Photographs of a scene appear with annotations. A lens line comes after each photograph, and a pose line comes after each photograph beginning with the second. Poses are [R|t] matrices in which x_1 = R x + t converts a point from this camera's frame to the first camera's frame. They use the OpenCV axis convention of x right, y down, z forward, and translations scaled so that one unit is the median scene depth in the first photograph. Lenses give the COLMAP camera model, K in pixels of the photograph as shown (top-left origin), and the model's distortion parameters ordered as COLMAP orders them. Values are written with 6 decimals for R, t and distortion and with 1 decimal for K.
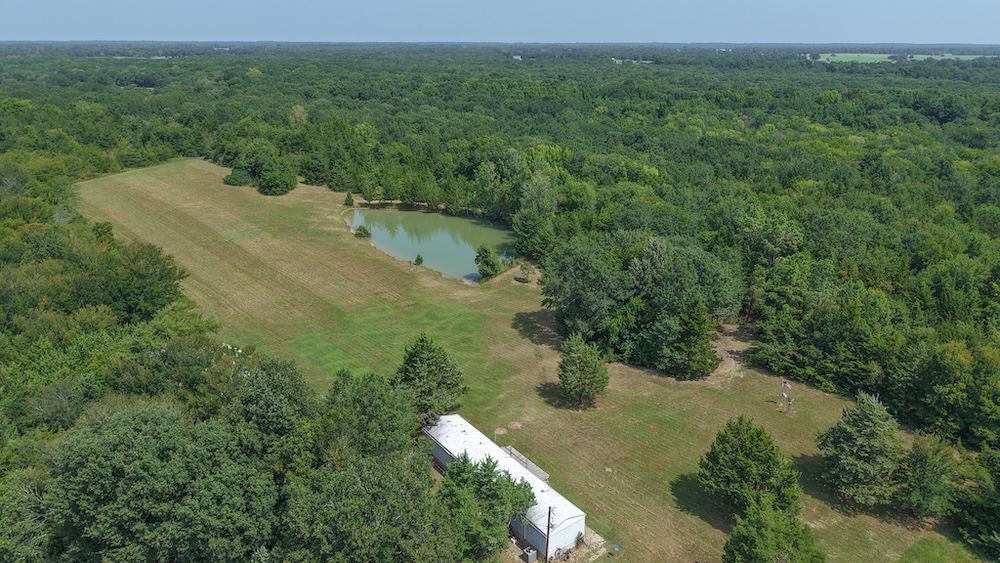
lens RADIAL K [[668.5, 0, 500.0], [0, 668.5, 281.5], [0, 0, 1]] dist [0.058055, -0.046030]
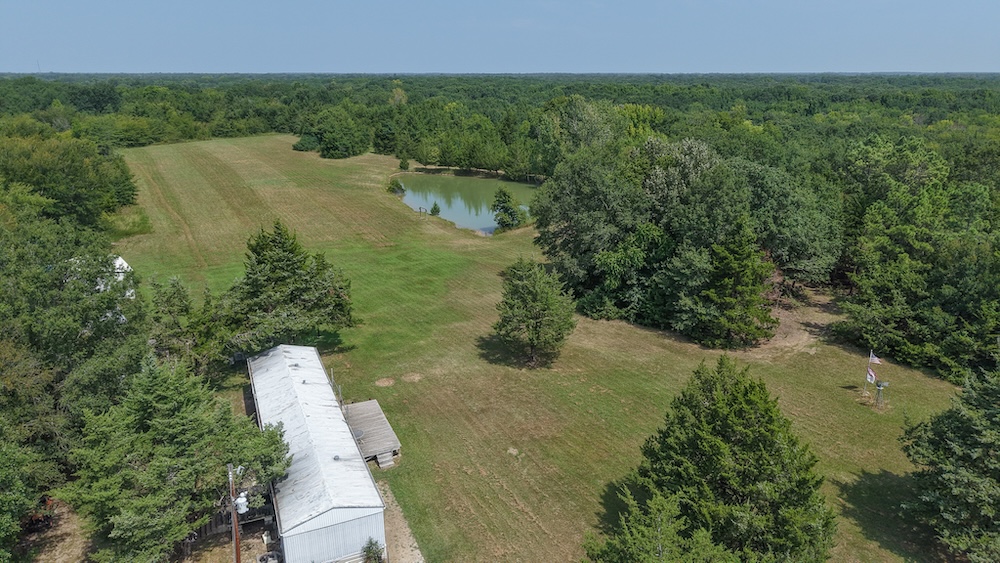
lens RADIAL K [[668.5, 0, 500.0], [0, 668.5, 281.5], [0, 0, 1]] dist [0.058055, -0.046030]
pose [[0.975563, 0.065666, -0.209679, 0.202220], [-0.074450, 0.996636, -0.034271, 0.117358], [0.206723, 0.049044, 0.977170, 0.320820]]
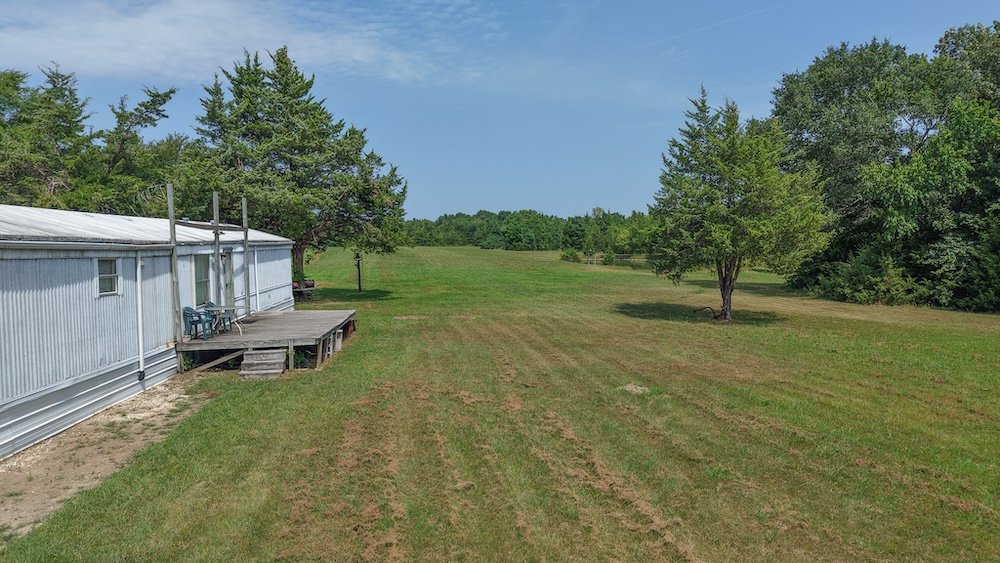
lens RADIAL K [[668.5, 0, 500.0], [0, 668.5, 281.5], [0, 0, 1]] dist [0.058055, -0.046030]
pose [[0.861853, 0.027094, -0.506433, 0.172183], [-0.165325, 0.959035, -0.230043, 0.230546], [0.479454, 0.281990, 0.831027, 0.624579]]
